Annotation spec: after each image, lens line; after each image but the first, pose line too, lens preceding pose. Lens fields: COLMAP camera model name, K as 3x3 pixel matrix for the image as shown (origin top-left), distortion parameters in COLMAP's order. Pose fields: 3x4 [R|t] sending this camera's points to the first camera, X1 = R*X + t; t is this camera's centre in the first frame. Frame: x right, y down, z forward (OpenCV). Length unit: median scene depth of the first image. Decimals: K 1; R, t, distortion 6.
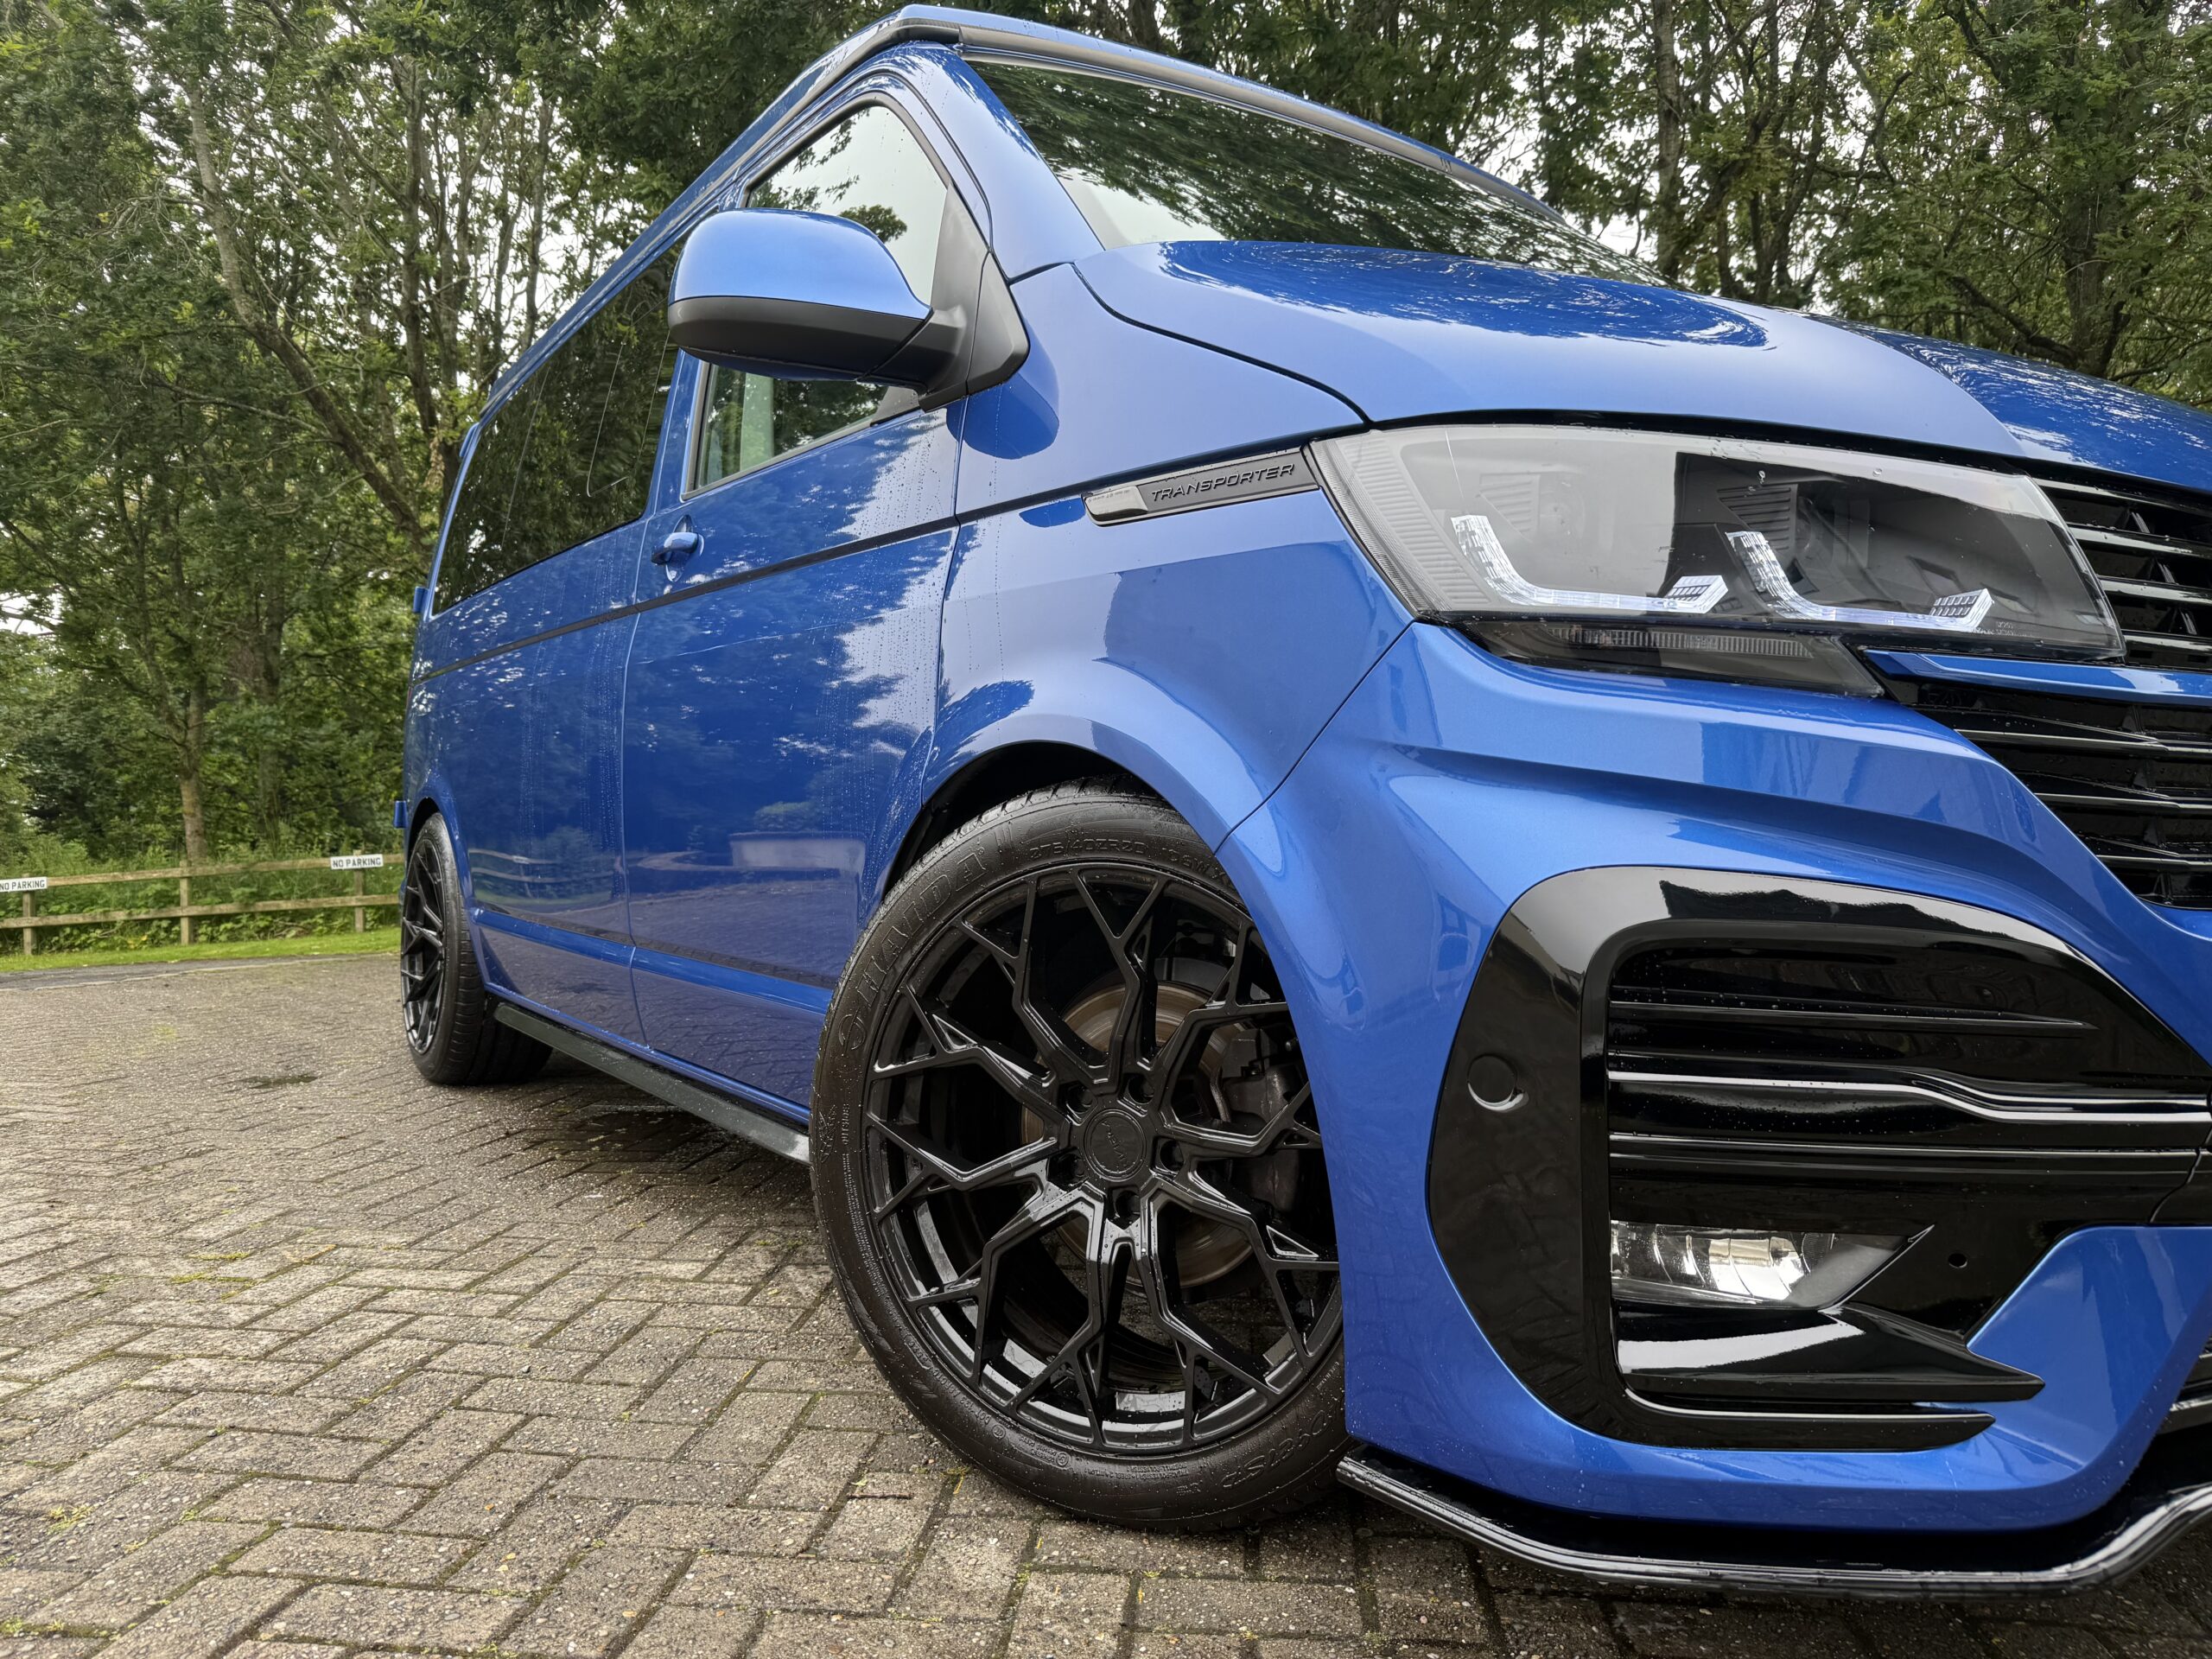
lens RADIAL K [[1564.5, 0, 1115.0], [0, 1564.5, 813.2], [0, 0, 1]] dist [0.014009, -0.017678]
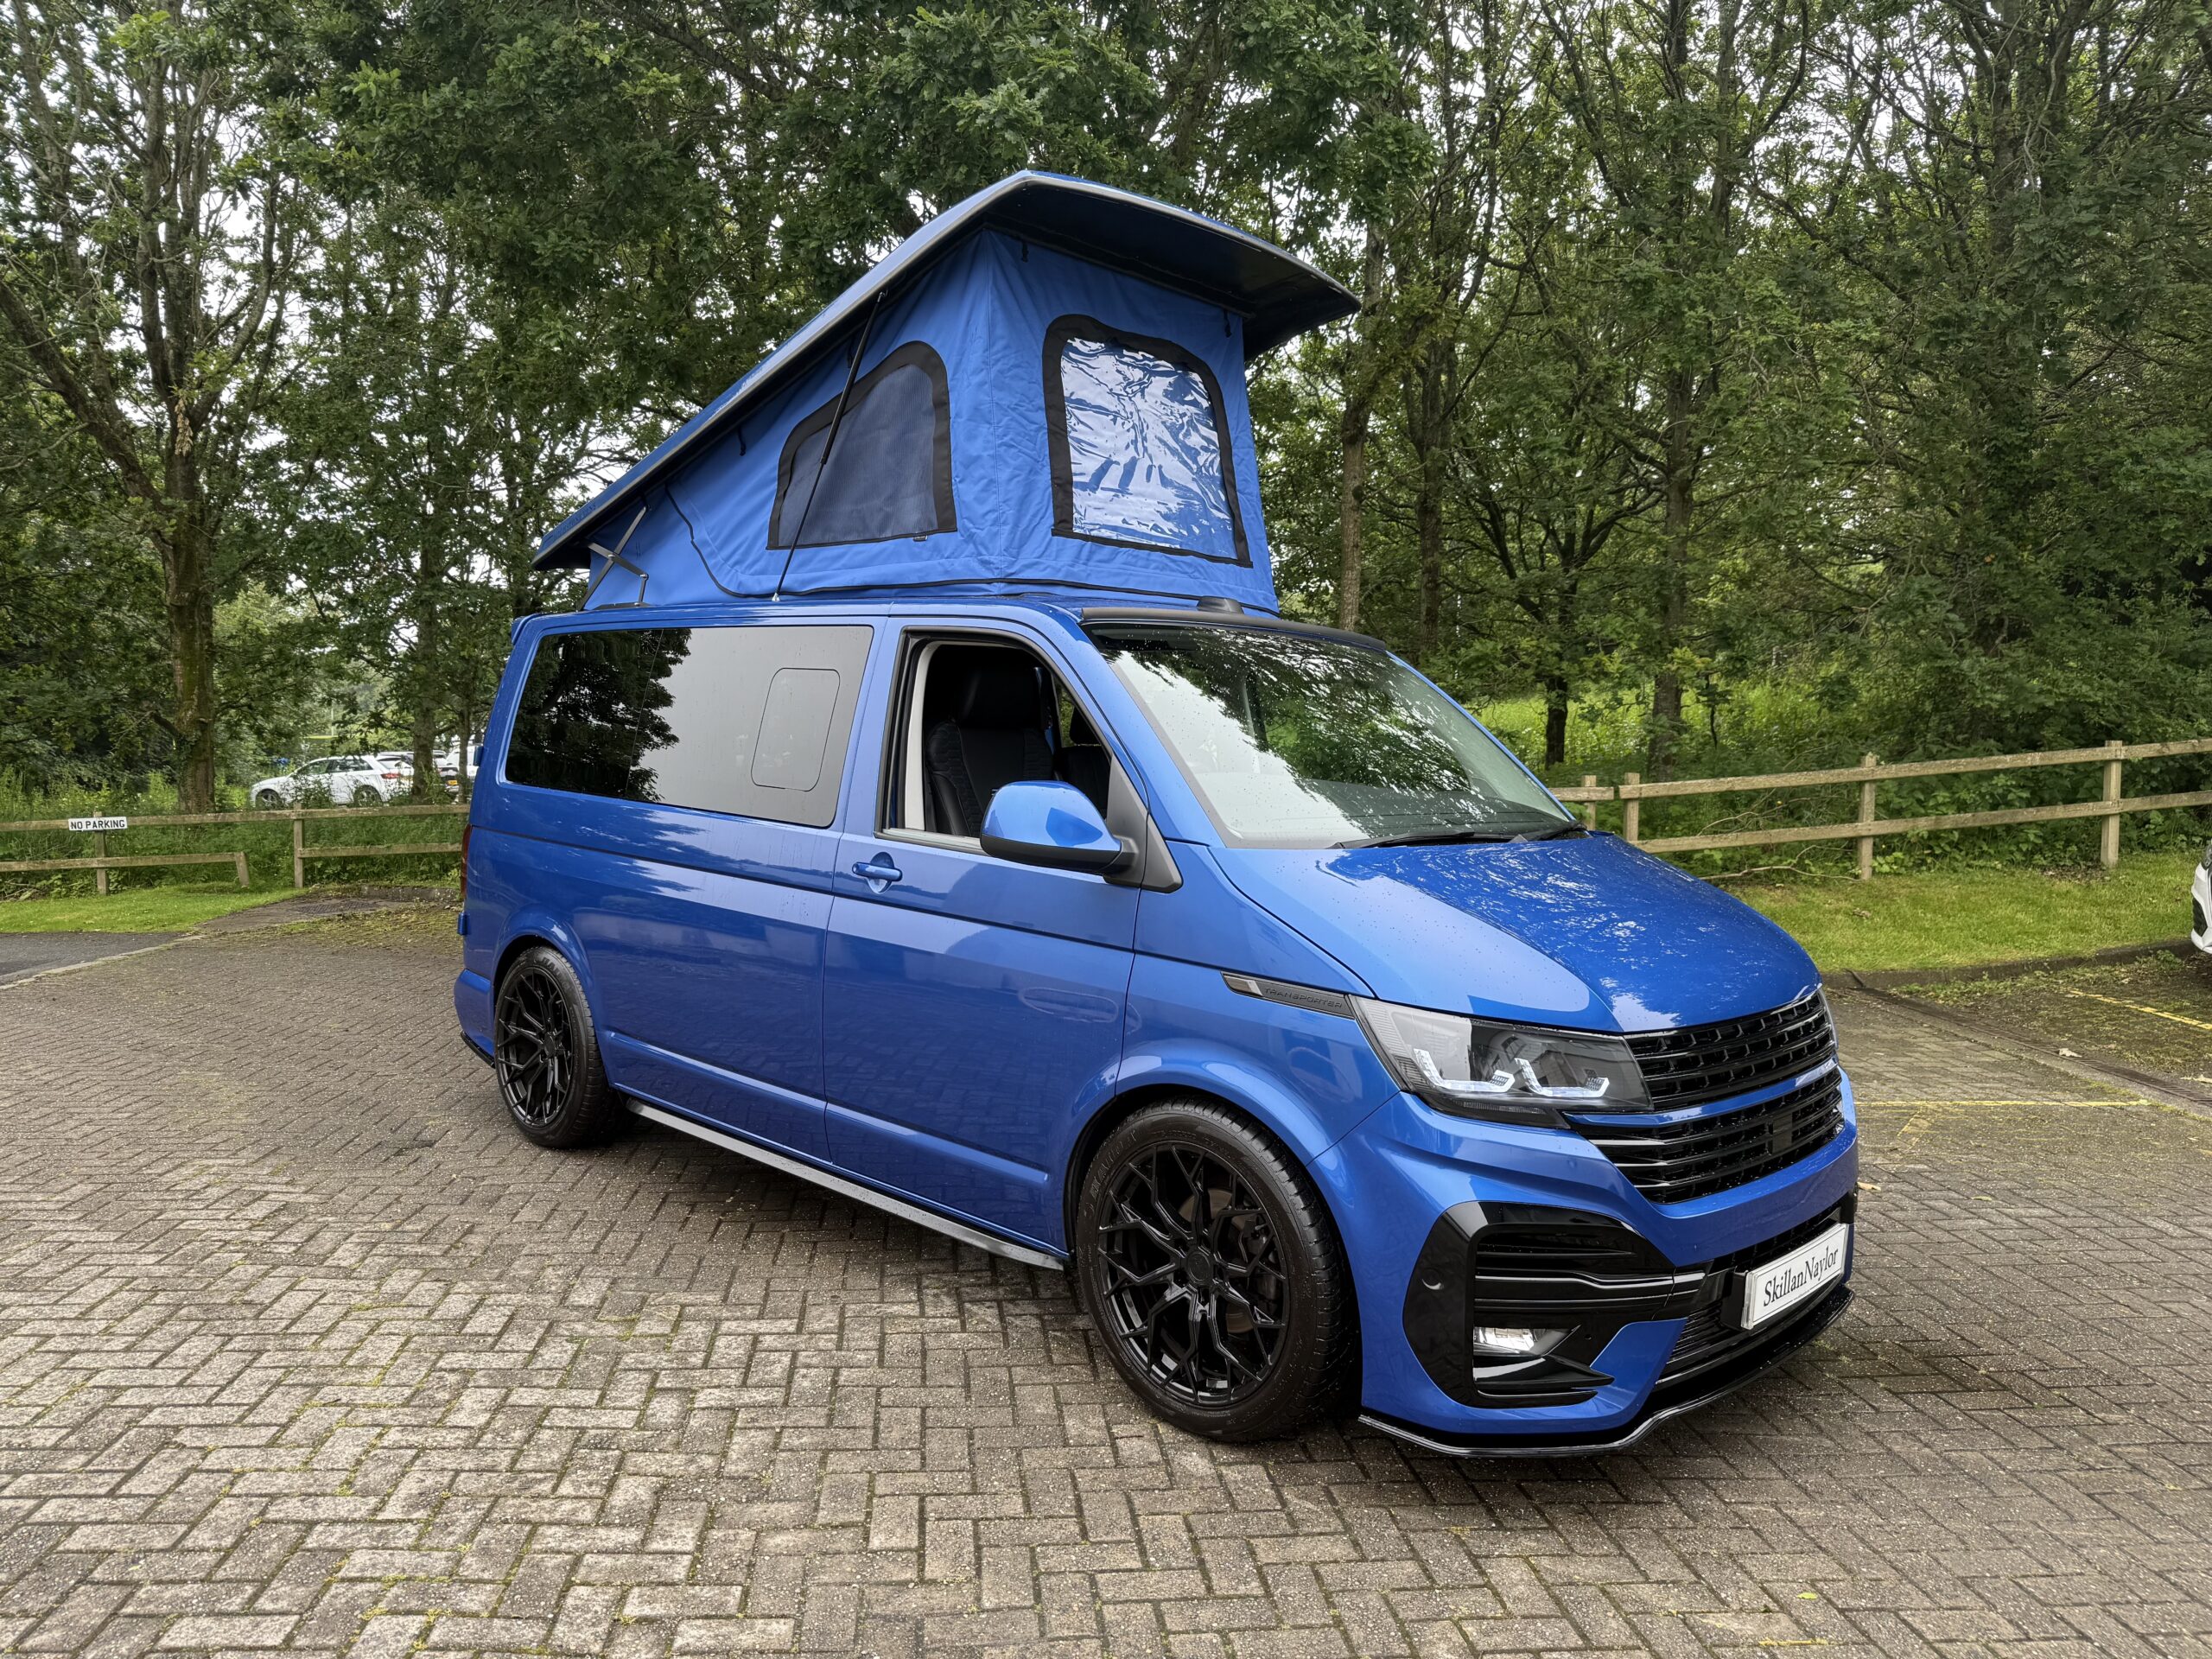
lens RADIAL K [[1564.5, 0, 1108.2], [0, 1564.5, 813.8], [0, 0, 1]] dist [0.014009, -0.017678]
pose [[0.975856, 0.011736, 0.218098, -0.534762], [-0.027674, 0.997151, 0.070168, -0.474779], [-0.216653, -0.074509, 0.973401, -0.860750]]
